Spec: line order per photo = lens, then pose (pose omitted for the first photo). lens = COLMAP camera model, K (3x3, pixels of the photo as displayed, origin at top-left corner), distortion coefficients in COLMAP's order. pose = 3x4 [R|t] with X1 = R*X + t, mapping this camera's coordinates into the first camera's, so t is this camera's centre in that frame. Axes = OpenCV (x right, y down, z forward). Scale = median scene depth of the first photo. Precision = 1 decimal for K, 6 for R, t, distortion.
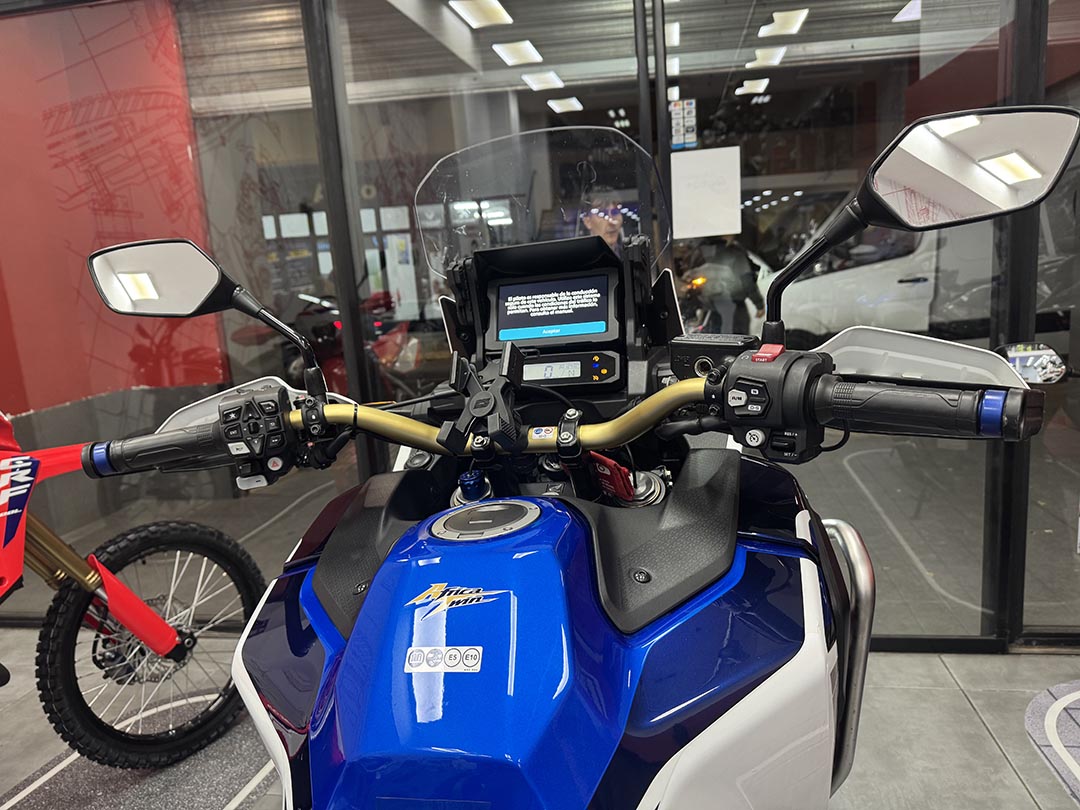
lens RADIAL K [[764.6, 0, 535.2], [0, 764.6, 397.3], [0, 0, 1]] dist [0.034587, -0.052208]
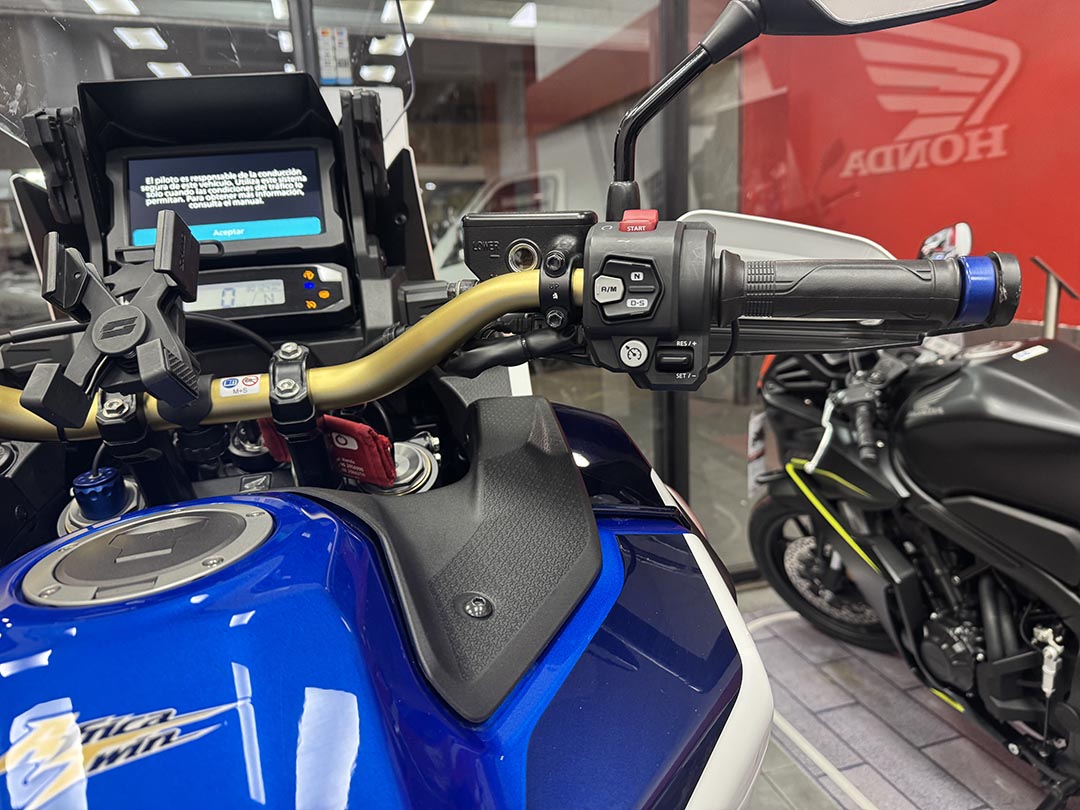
lens RADIAL K [[764.6, 0, 535.6], [0, 764.6, 406.3], [0, 0, 1]] dist [0.034587, -0.052208]
pose [[0.892411, -0.061555, 0.447005, -0.045692], [0.055015, 0.998104, 0.027613, 0.052272], [-0.447857, -0.000050, 0.894105, 0.342949]]
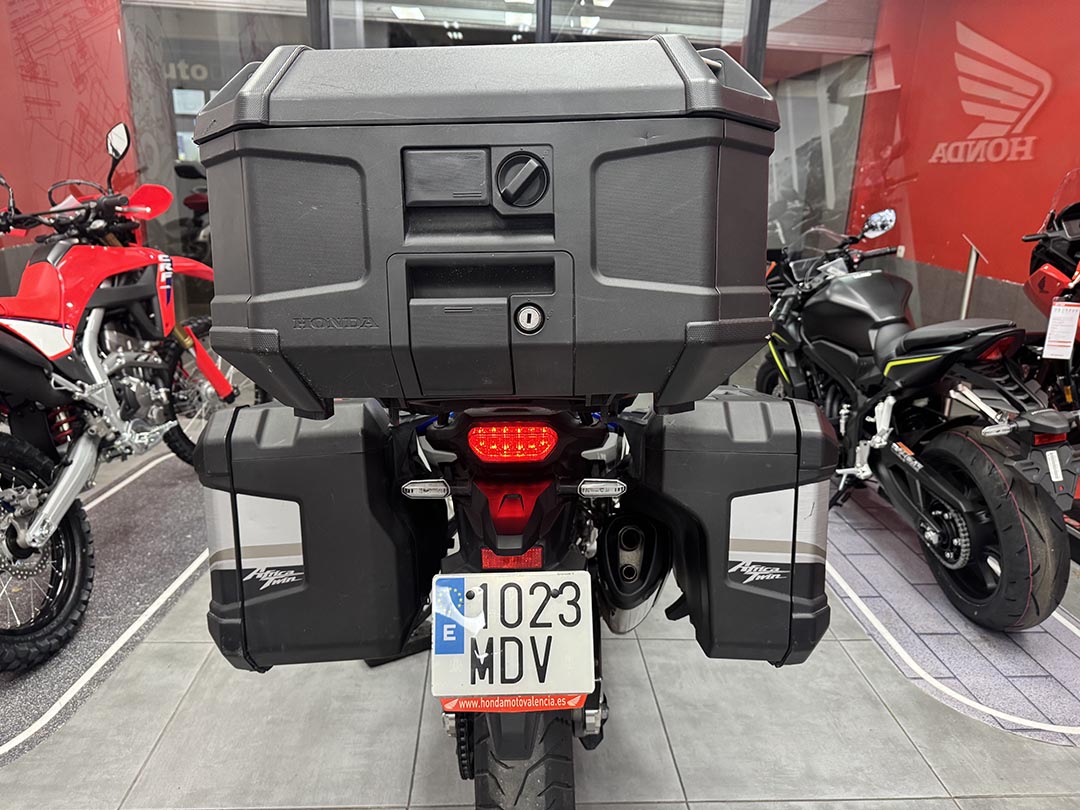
lens RADIAL K [[764.6, 0, 543.9], [0, 764.6, 414.5], [0, 0, 1]] dist [0.034587, -0.052208]
pose [[0.964856, 0.029782, 0.261084, -0.565152], [-0.061592, 0.991510, 0.114515, 0.324121], [-0.255457, -0.126571, 0.958500, -1.476363]]
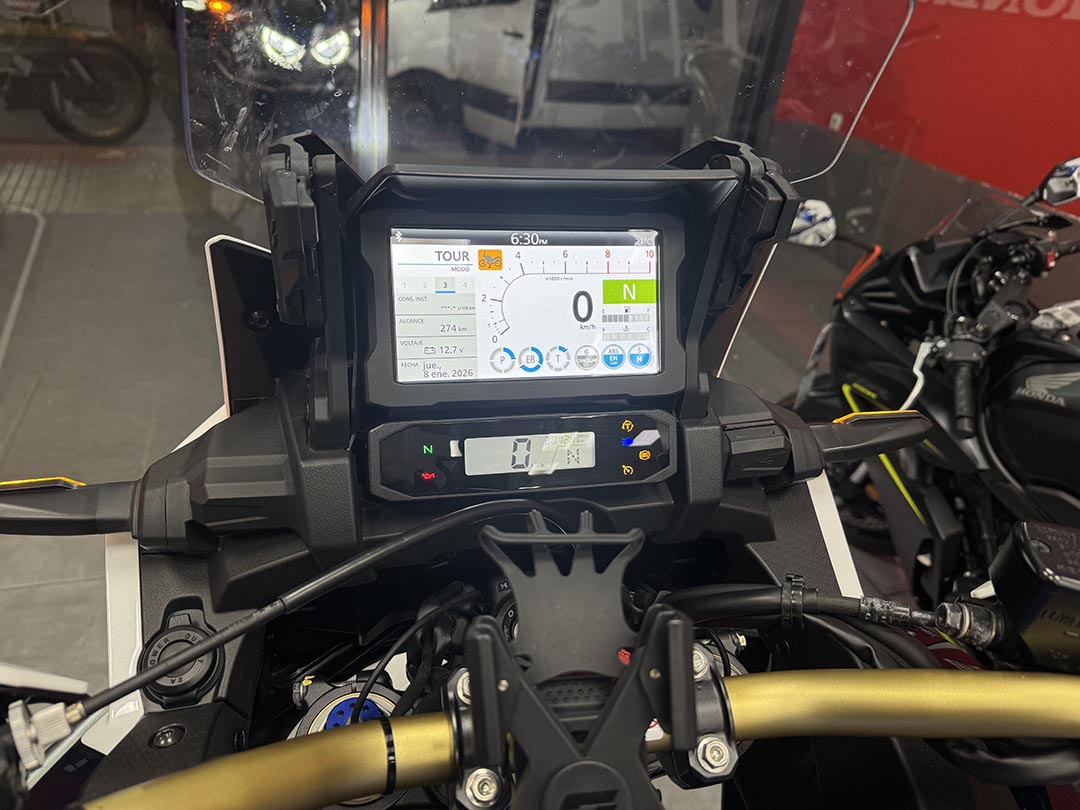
lens RADIAL K [[764.6, 0, 536.7], [0, 764.6, 410.7], [0, 0, 1]] dist [0.034587, -0.052208]
pose [[0.862819, -0.087013, 0.497967, -0.198139], [-0.097050, 0.938238, 0.332101, -0.208979], [-0.496109, -0.334871, 0.801085, 0.668014]]
